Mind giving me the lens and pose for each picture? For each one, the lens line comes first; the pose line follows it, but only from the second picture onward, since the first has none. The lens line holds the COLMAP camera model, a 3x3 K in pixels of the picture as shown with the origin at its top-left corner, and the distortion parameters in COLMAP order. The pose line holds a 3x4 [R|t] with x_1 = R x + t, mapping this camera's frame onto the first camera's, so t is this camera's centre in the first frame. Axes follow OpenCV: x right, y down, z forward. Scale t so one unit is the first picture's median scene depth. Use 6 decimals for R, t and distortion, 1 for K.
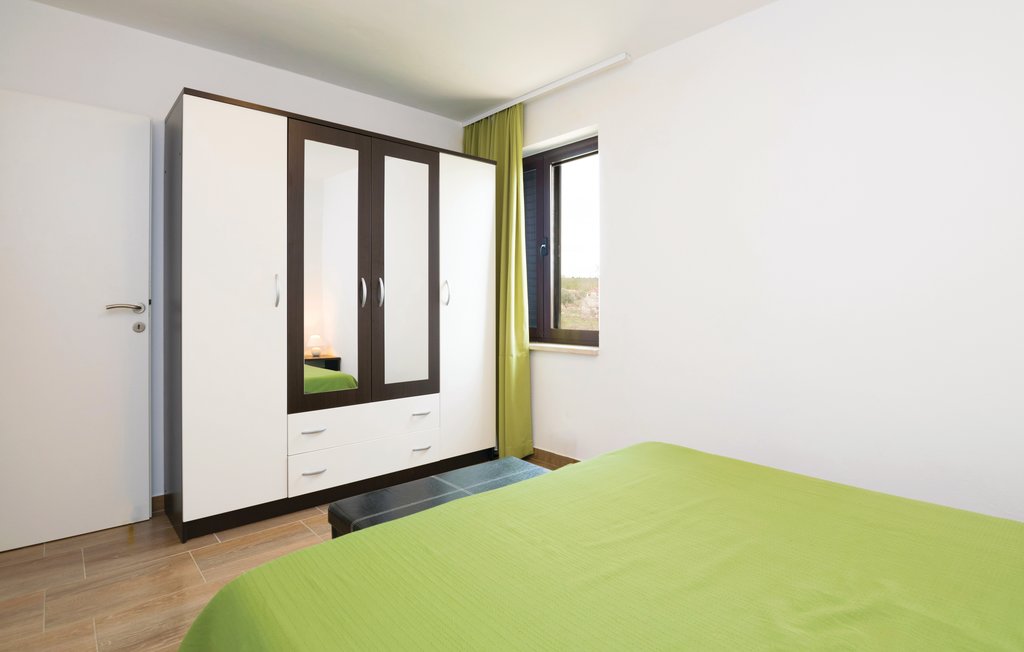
lens RADIAL K [[513.8, 0, 510.6], [0, 513.8, 304.7], [0, 0, 1]] dist [-0.001973, -0.000573]
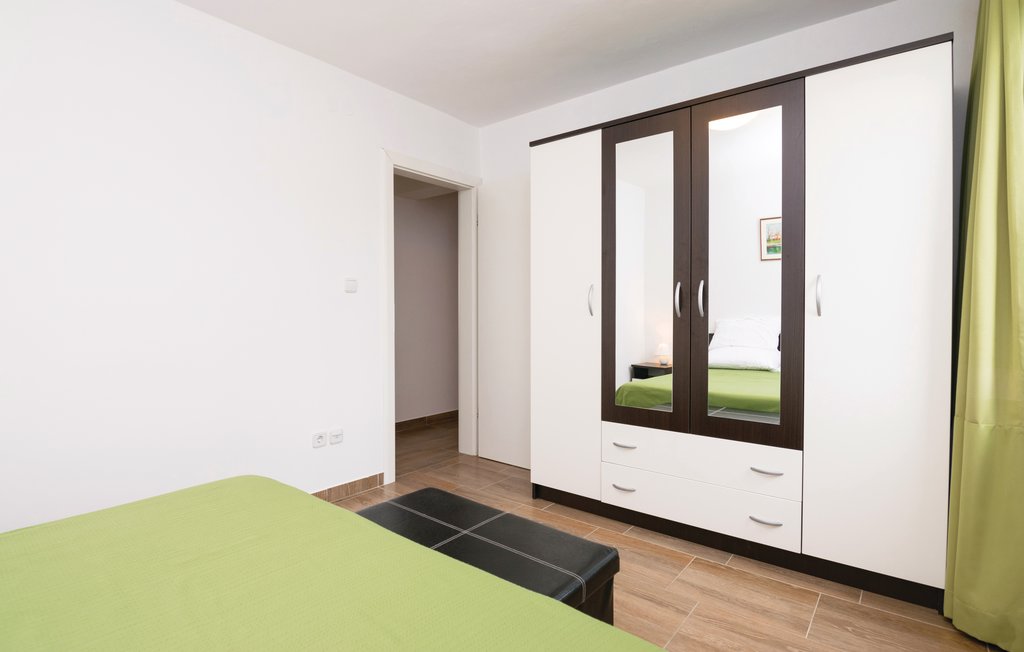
lens RADIAL K [[506.5, 0, 513.7], [0, 506.5, 318.3], [0, 0, 1]] dist [-0.022439, -0.001346]
pose [[0.162448, 0.019225, -0.986530, 0.518020], [0.006811, 0.999765, 0.020604, -0.012992], [0.986694, -0.010067, 0.162279, 0.652072]]
